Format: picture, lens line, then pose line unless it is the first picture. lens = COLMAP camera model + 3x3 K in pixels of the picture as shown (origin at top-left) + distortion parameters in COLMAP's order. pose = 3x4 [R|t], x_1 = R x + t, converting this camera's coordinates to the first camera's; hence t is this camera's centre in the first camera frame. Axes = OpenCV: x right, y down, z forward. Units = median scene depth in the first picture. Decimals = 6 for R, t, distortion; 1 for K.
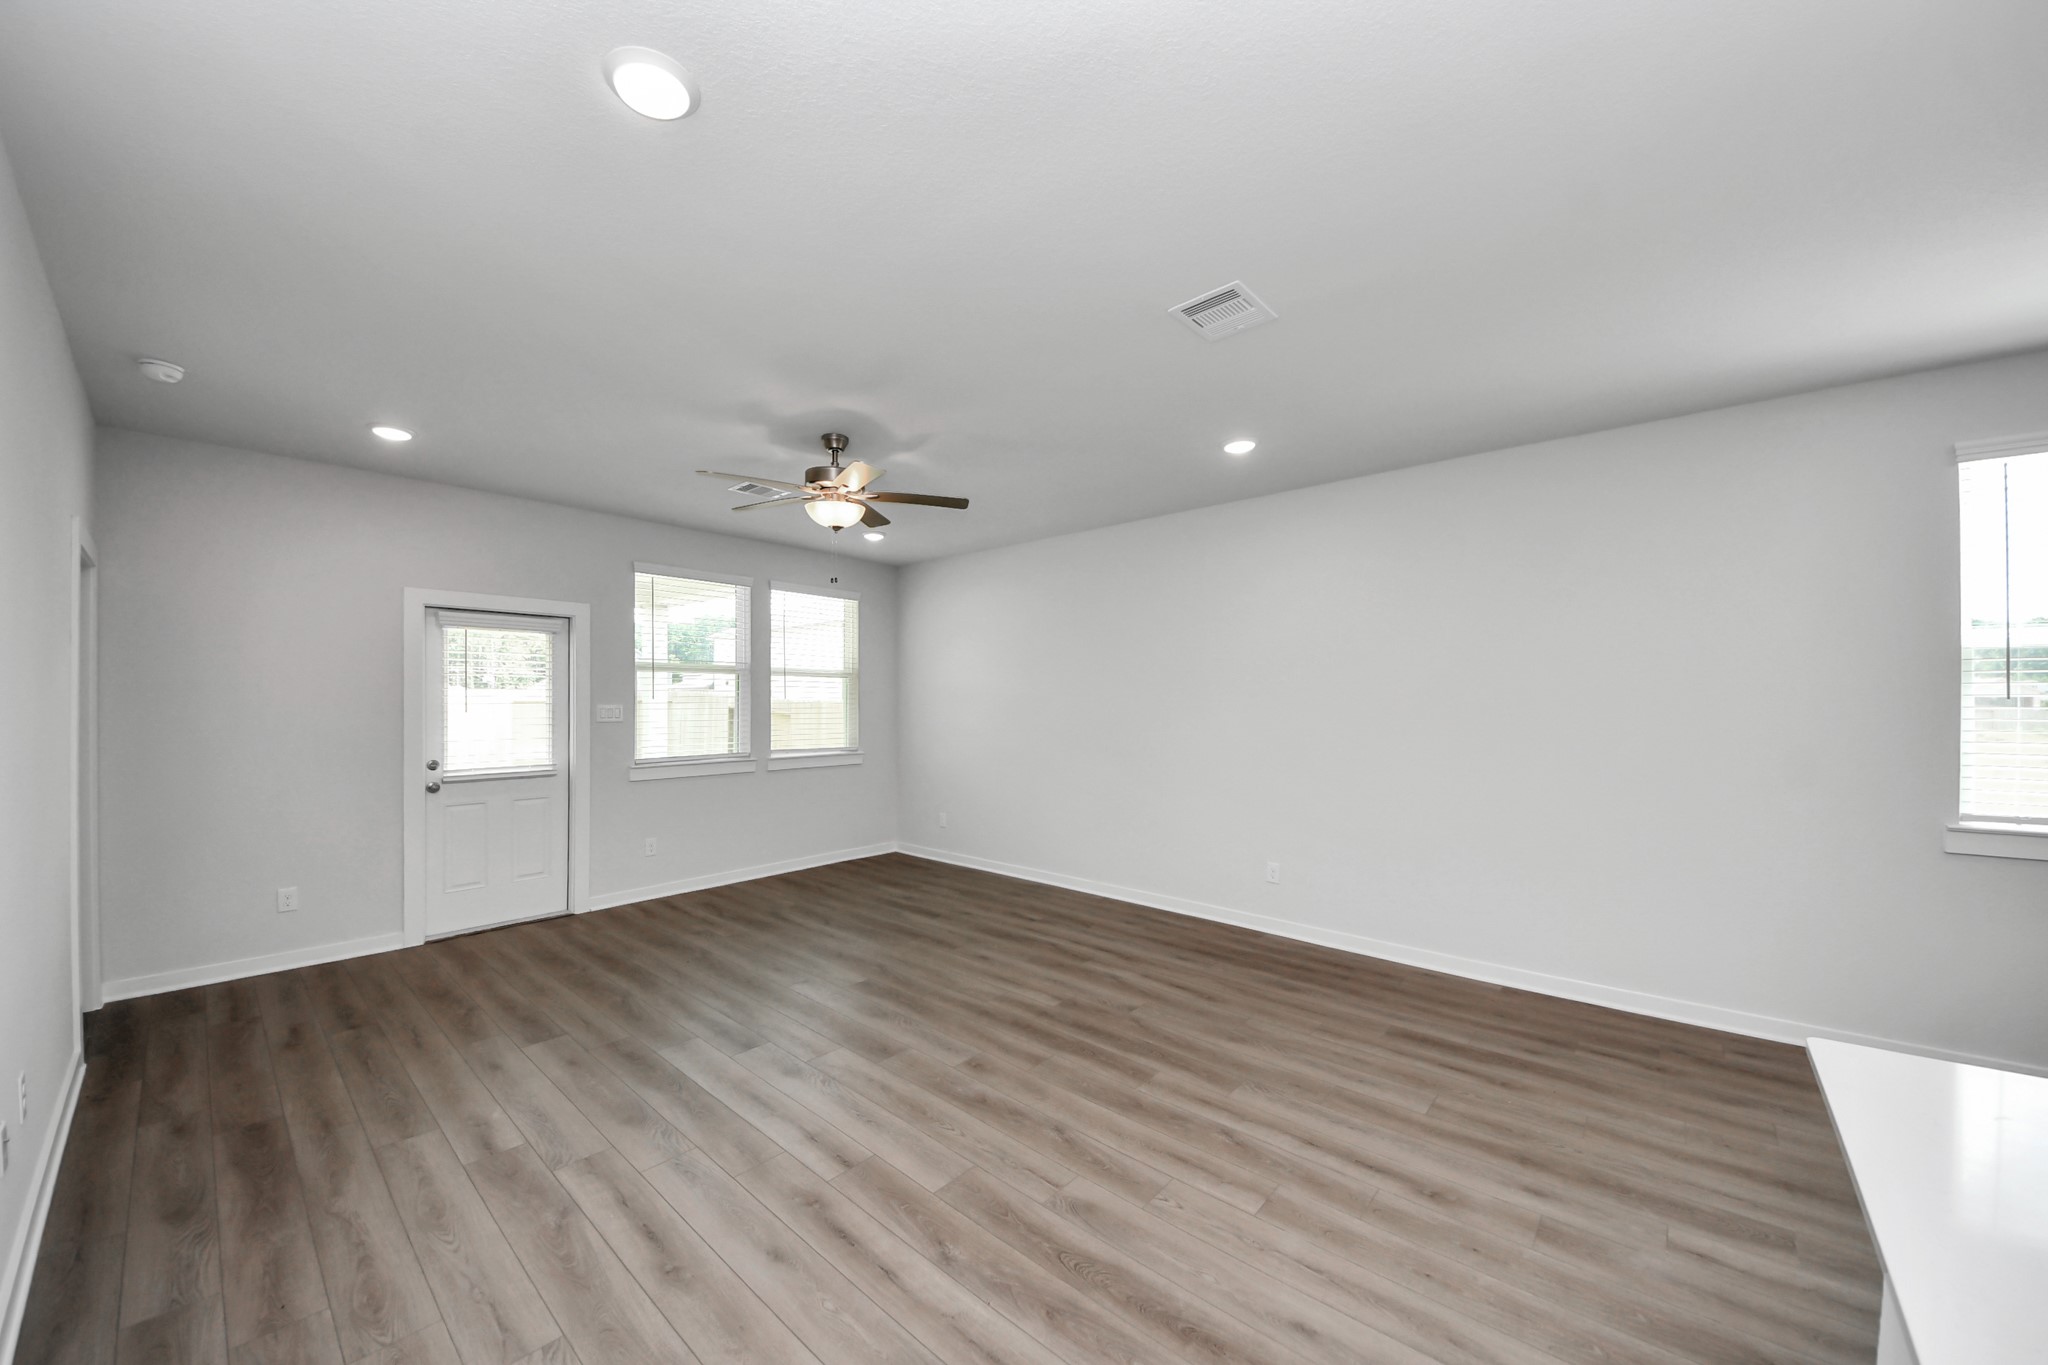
lens RADIAL K [[731.9, 0, 1010.1], [0, 731.9, 706.5], [0, 0, 1]] dist [0.012335, -0.011702]
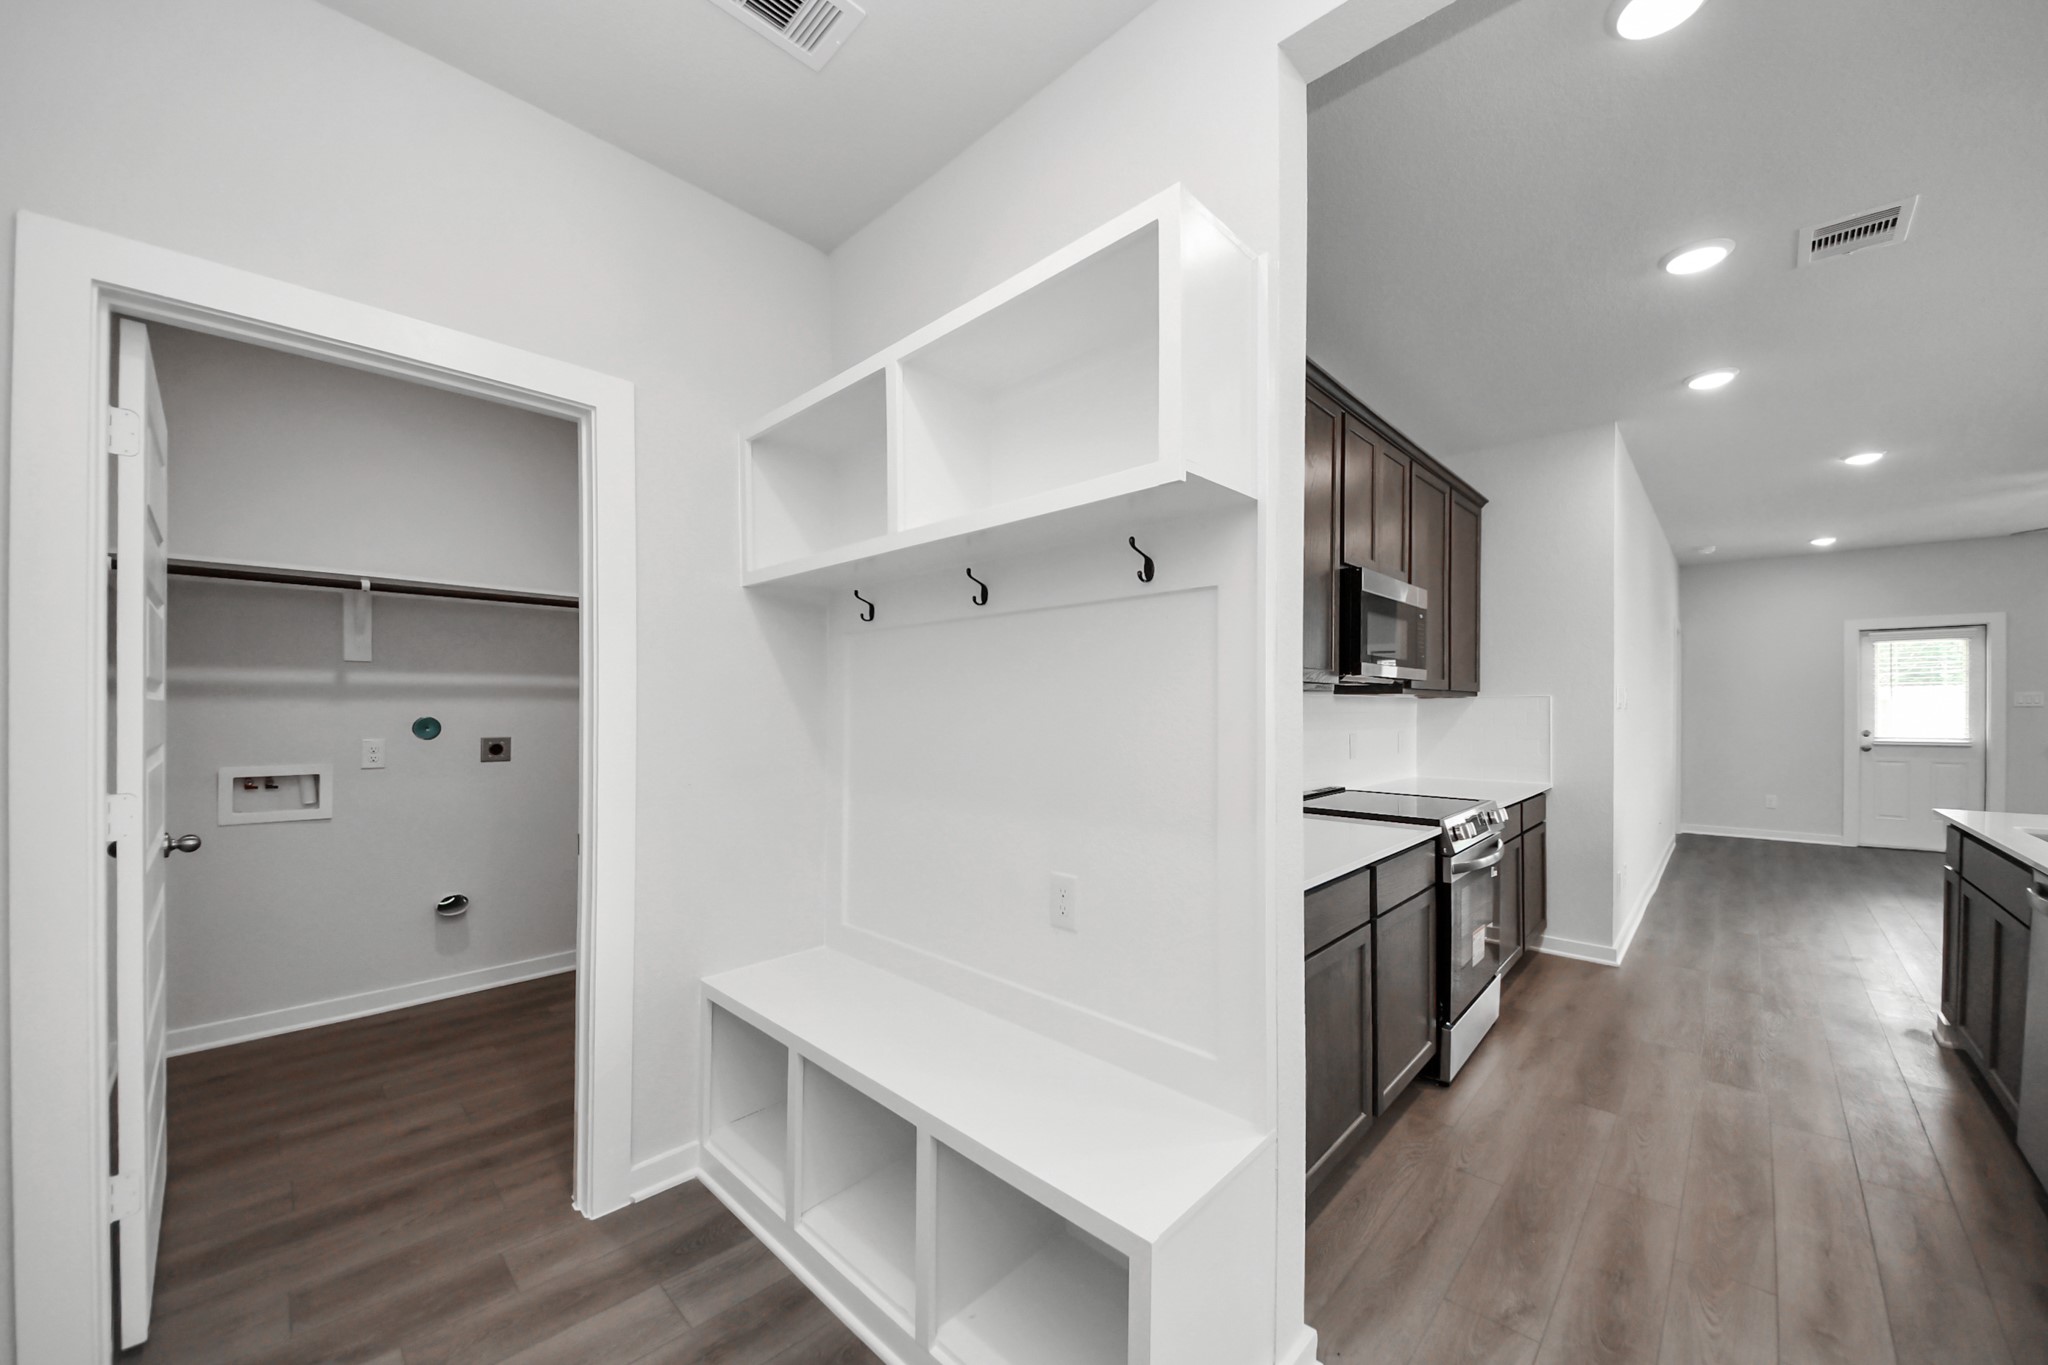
lens RADIAL K [[731.9, 0, 1010.1], [0, 731.9, 706.5], [0, 0, 1]] dist [0.012335, -0.011702]
pose [[-0.049506, 0.000050, -0.998774, 0.831655], [-0.006186, 0.999981, 0.000357, 0.034803], [0.998755, 0.006196, -0.049504, -0.718232]]
